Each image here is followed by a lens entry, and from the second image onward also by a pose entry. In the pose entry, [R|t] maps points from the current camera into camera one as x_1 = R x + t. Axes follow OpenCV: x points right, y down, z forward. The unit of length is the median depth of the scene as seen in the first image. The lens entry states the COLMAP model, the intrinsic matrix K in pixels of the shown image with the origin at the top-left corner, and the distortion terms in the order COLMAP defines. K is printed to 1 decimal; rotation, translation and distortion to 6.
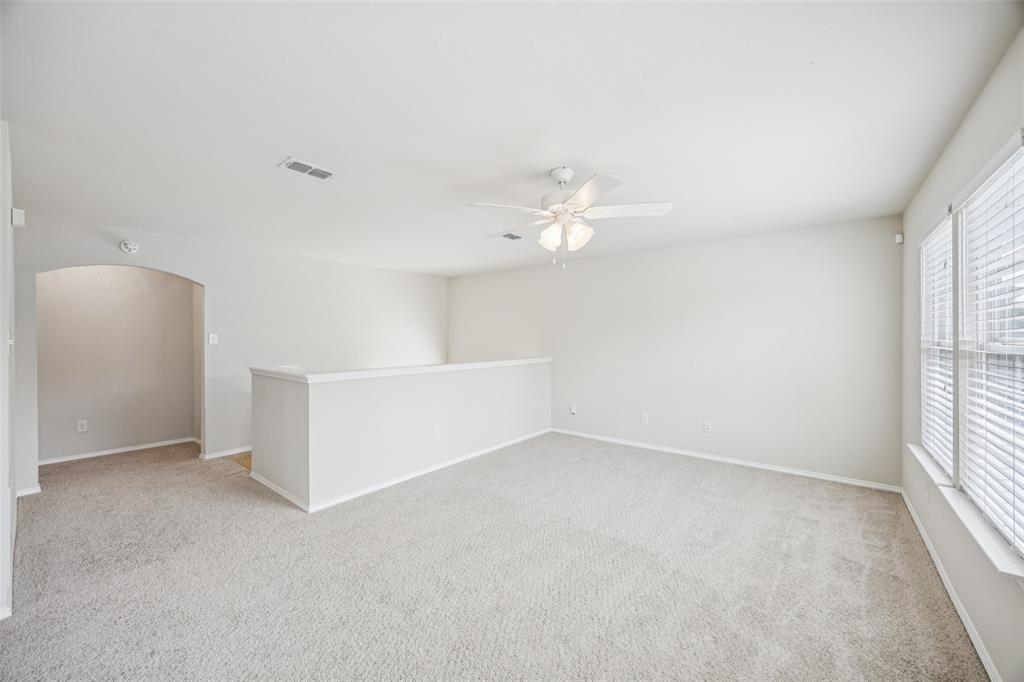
lens RADIAL K [[390.9, 0, 509.1], [0, 390.9, 339.1], [0, 0, 1]] dist [0.010184, -0.001282]
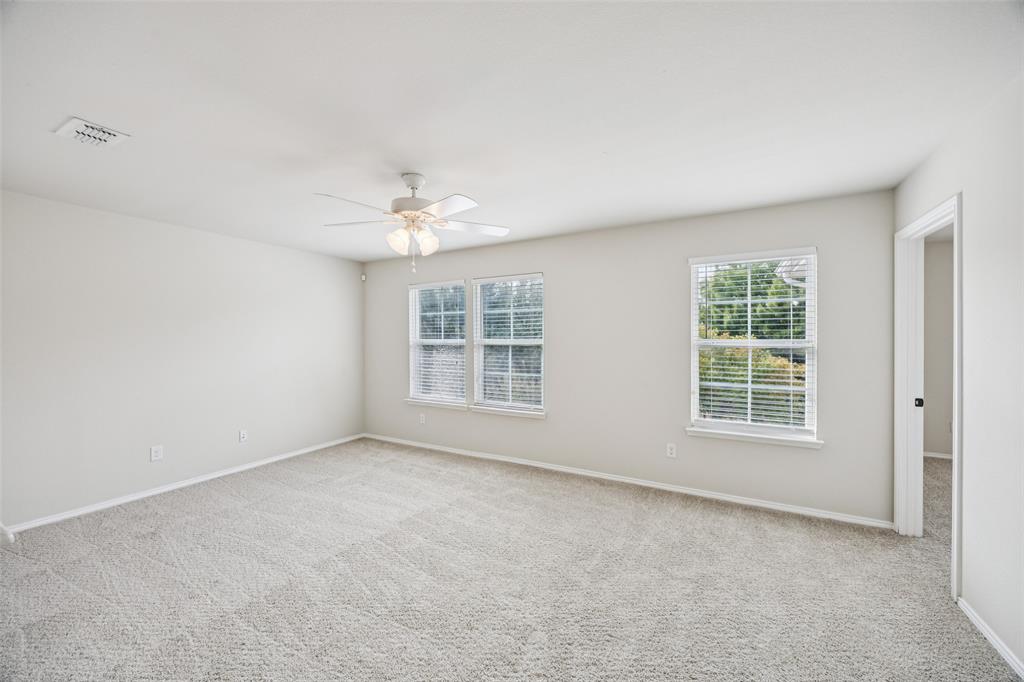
lens RADIAL K [[390.9, 0, 522.3], [0, 390.9, 339.7], [0, 0, 1]] dist [0.010184, -0.001282]
pose [[-0.195329, -0.006225, 0.980718, -0.851227], [-0.003454, 0.999978, 0.005659, -0.018677], [-0.980732, -0.002282, -0.195346, 0.837766]]
